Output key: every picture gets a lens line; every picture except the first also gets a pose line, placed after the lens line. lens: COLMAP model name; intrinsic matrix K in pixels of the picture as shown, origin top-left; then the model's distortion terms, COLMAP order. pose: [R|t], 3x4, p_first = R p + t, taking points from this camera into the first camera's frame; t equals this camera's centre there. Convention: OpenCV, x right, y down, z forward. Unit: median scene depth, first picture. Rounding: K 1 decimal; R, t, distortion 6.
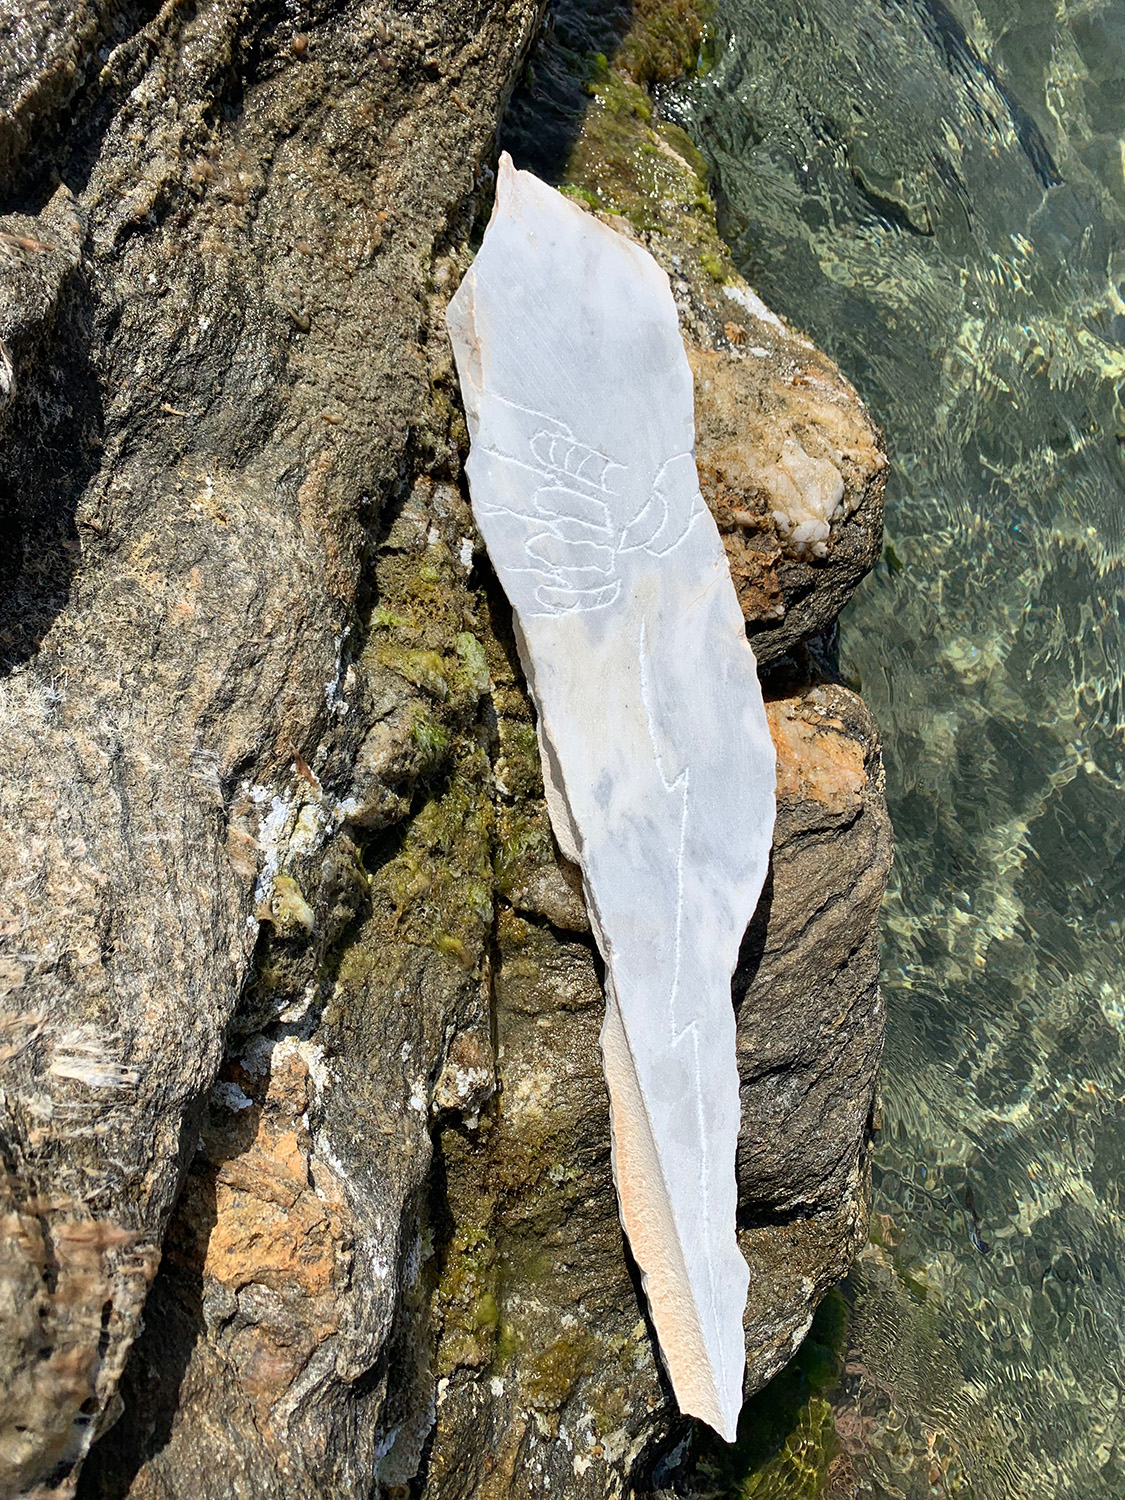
lens RADIAL K [[1165.0, 0, 562.5], [0, 1165.0, 750.0], [0, 0, 1]] dist [0.025882, -0.078639]
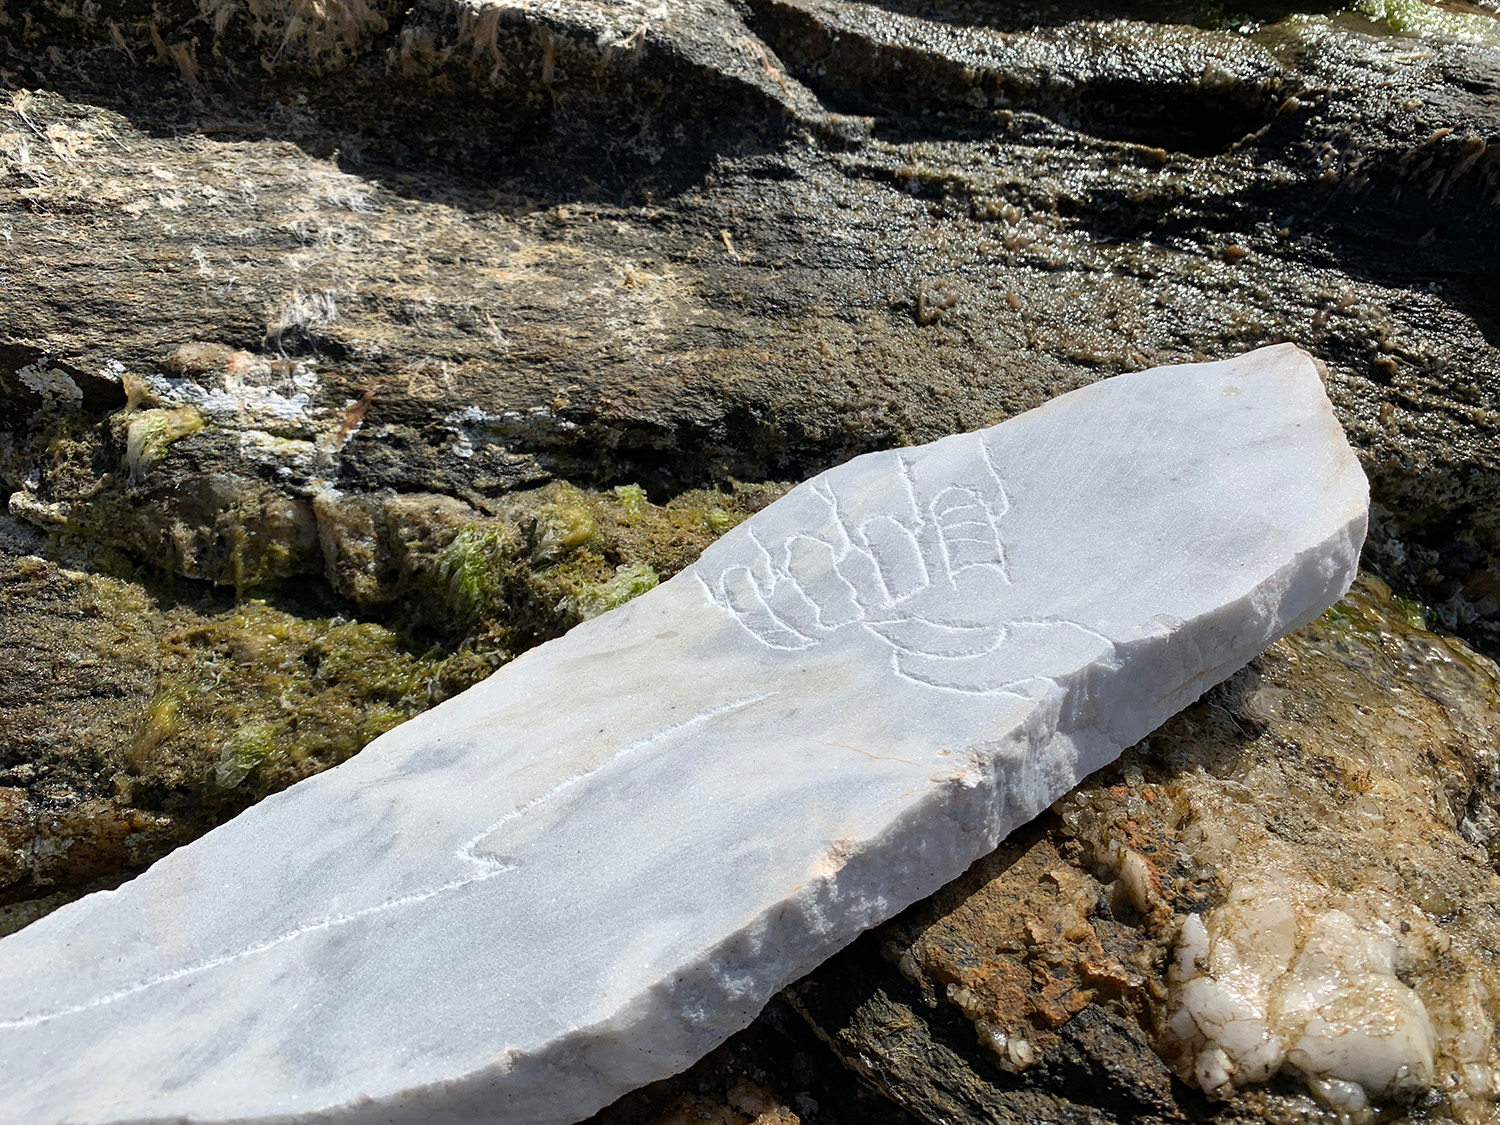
lens RADIAL K [[1165.0, 0, 750.0], [0, 1165.0, 562.5], [0, 0, 1]] dist [0.025882, -0.078639]
pose [[0.340037, 0.367232, -0.865746, 0.557303], [-0.894554, 0.410283, -0.177318, -0.039970], [0.290084, 0.834751, 0.468020, 0.782243]]
